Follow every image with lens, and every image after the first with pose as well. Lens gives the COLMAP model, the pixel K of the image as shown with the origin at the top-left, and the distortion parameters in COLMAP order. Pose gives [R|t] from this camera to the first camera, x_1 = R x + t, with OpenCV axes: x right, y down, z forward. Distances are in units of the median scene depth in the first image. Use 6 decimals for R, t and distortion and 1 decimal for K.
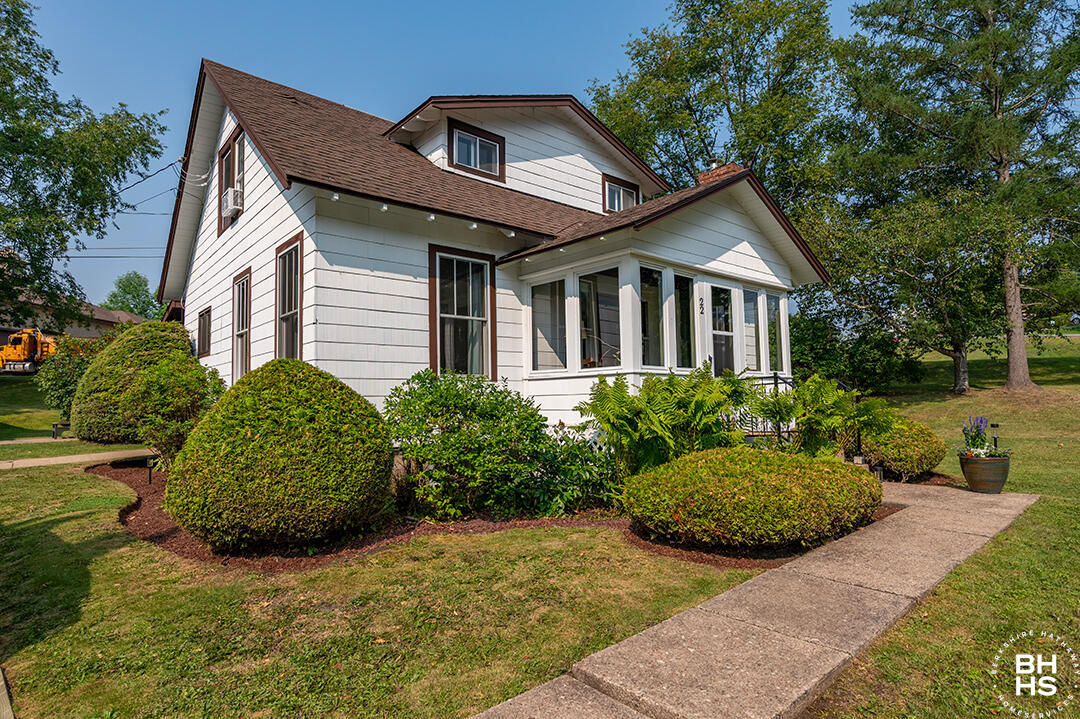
lens RADIAL K [[565.2, 0, 540.0], [0, 565.2, 359.5], [0, 0, 1]] dist [-0.001338, -0.000409]
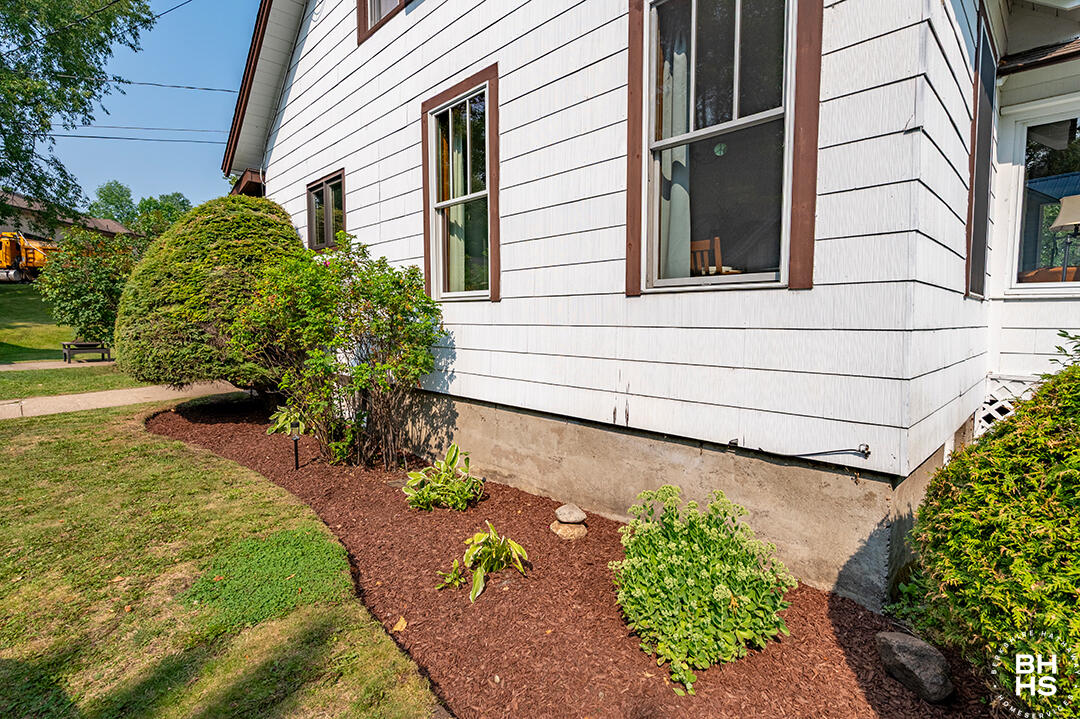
lens RADIAL K [[513.6, 0, 544.0], [0, 513.6, 354.9], [0, 0, 1]] dist [0.002153, 0.000203]
pose [[0.997663, 0.016427, 0.066322, -0.411584], [-0.025328, 0.990428, 0.135688, 0.025552], [-0.063458, -0.137050, 0.988529, 0.419806]]
